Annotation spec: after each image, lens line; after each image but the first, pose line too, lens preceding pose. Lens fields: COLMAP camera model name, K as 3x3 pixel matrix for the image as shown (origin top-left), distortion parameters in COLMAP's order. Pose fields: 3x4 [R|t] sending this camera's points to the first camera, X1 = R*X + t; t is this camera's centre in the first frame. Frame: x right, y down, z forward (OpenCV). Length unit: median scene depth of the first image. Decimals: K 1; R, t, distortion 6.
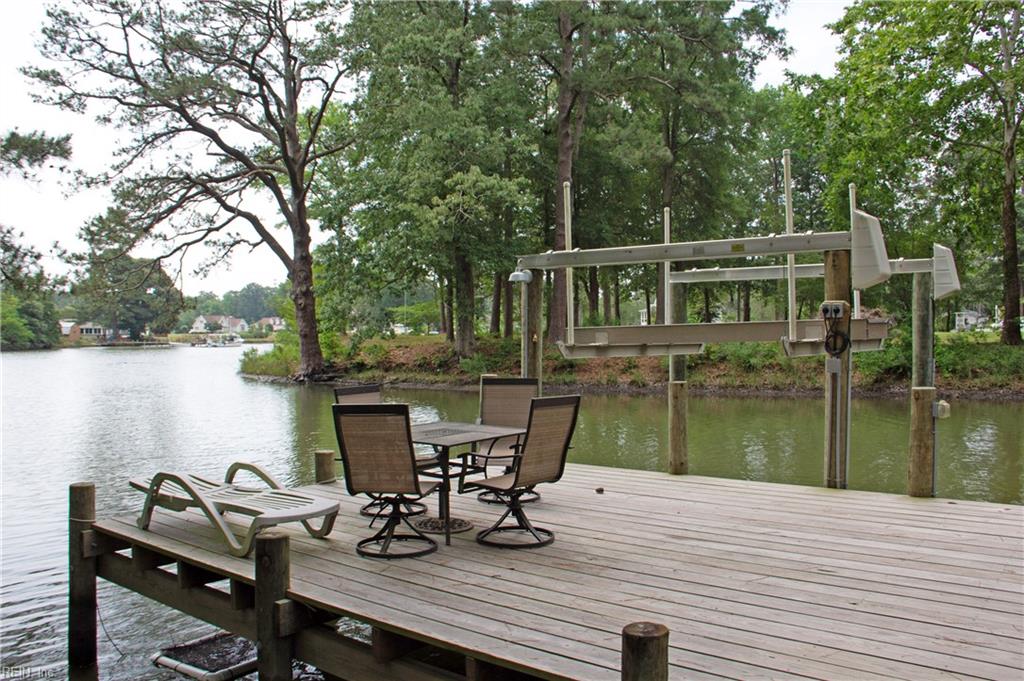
lens RADIAL K [[854.0, 0, 512.0], [0, 854.0, 319.3], [0, 0, 1]] dist [-0.164302, 0.131505]
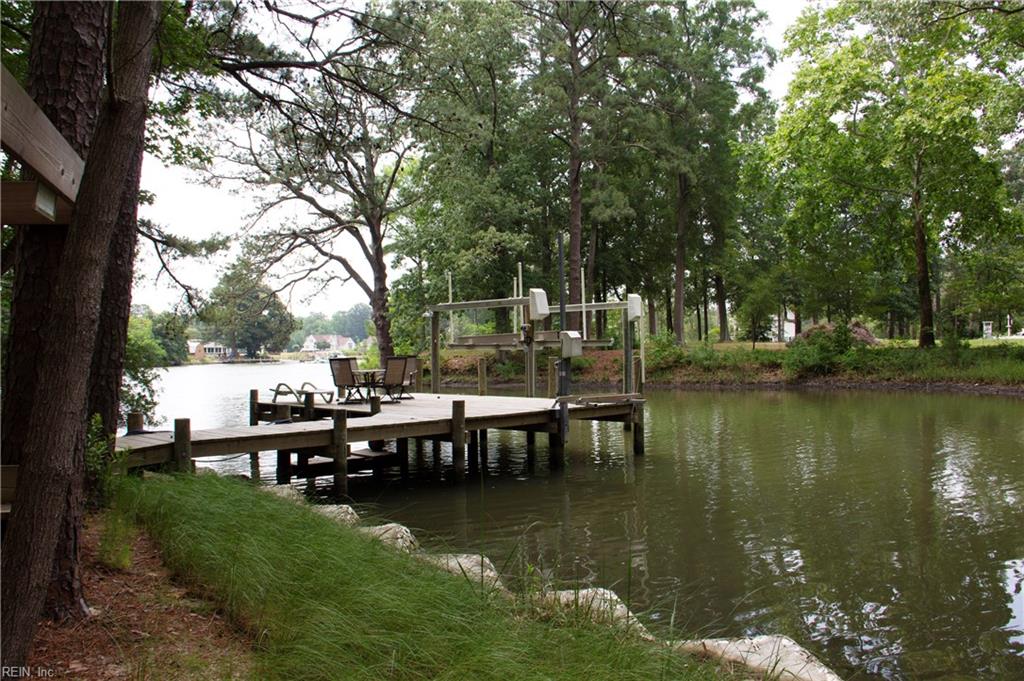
lens RADIAL K [[854.0, 0, 512.0], [0, 854.0, 319.3], [0, 0, 1]] dist [-0.164302, 0.131505]
pose [[0.992232, -0.015243, -0.123467, 0.118565], [0.012860, 0.999716, -0.020071, 0.002832], [0.123738, 0.018327, 0.992146, -0.288795]]
